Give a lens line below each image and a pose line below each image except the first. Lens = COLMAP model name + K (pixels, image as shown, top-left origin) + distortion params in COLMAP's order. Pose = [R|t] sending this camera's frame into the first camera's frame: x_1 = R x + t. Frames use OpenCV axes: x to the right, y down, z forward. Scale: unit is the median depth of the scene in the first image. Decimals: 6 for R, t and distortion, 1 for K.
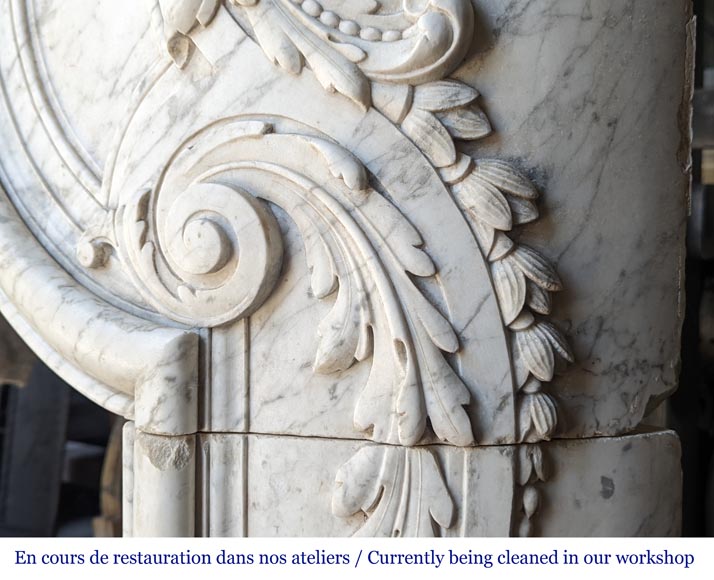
lens RADIAL K [[1049.1, 0, 357.2], [0, 1049.1, 254.0], [0, 0, 1]] dist [0.208911, -1.189166]
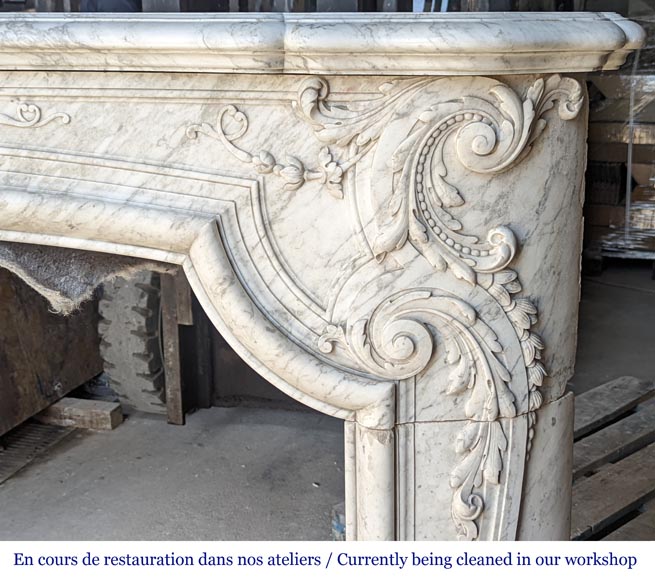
lens RADIAL K [[1068.4, 0, 380.4], [0, 1068.4, 268.0], [0, 0, 1]] dist [0.216502, -0.877537]
pose [[0.921829, -0.097411, 0.375157, -1.038067], [0.023705, 0.980261, 0.196282, -0.626786], [-0.386872, -0.172045, 0.905942, -1.020451]]
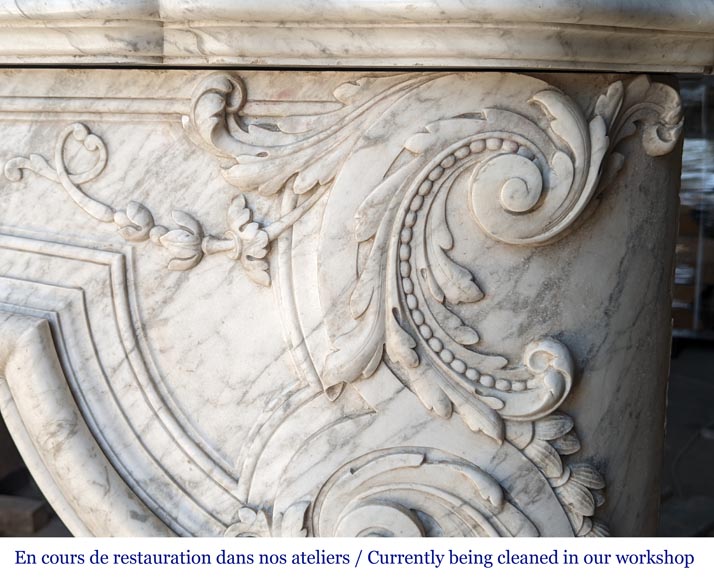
lens RADIAL K [[1049.1, 0, 357.2], [0, 1049.1, 254.0], [0, 0, 1]] dist [0.208911, -1.189166]
pose [[0.920626, -0.060288, 0.385763, -0.631639], [0.012745, 0.992121, 0.124635, -0.522044], [-0.390237, -0.109825, 0.914141, -0.097254]]
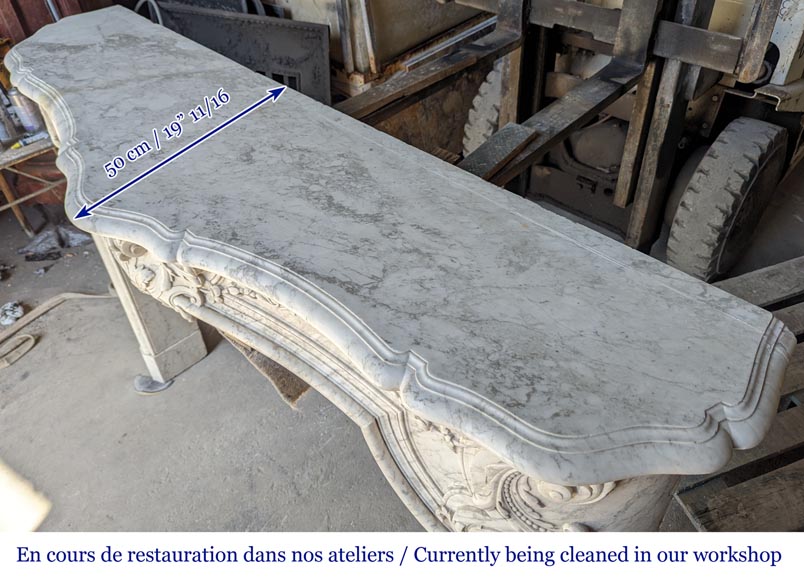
lens RADIAL K [[614.5, 0, 404.1], [0, 614.5, 226.1], [0, 0, 1]] dist [0.039083, -0.001570]
pose [[0.995620, 0.008259, -0.093123, -0.225282], [0.047833, 0.810833, 0.583319, -1.832342], [0.080325, -0.585219, 0.806887, 0.101398]]
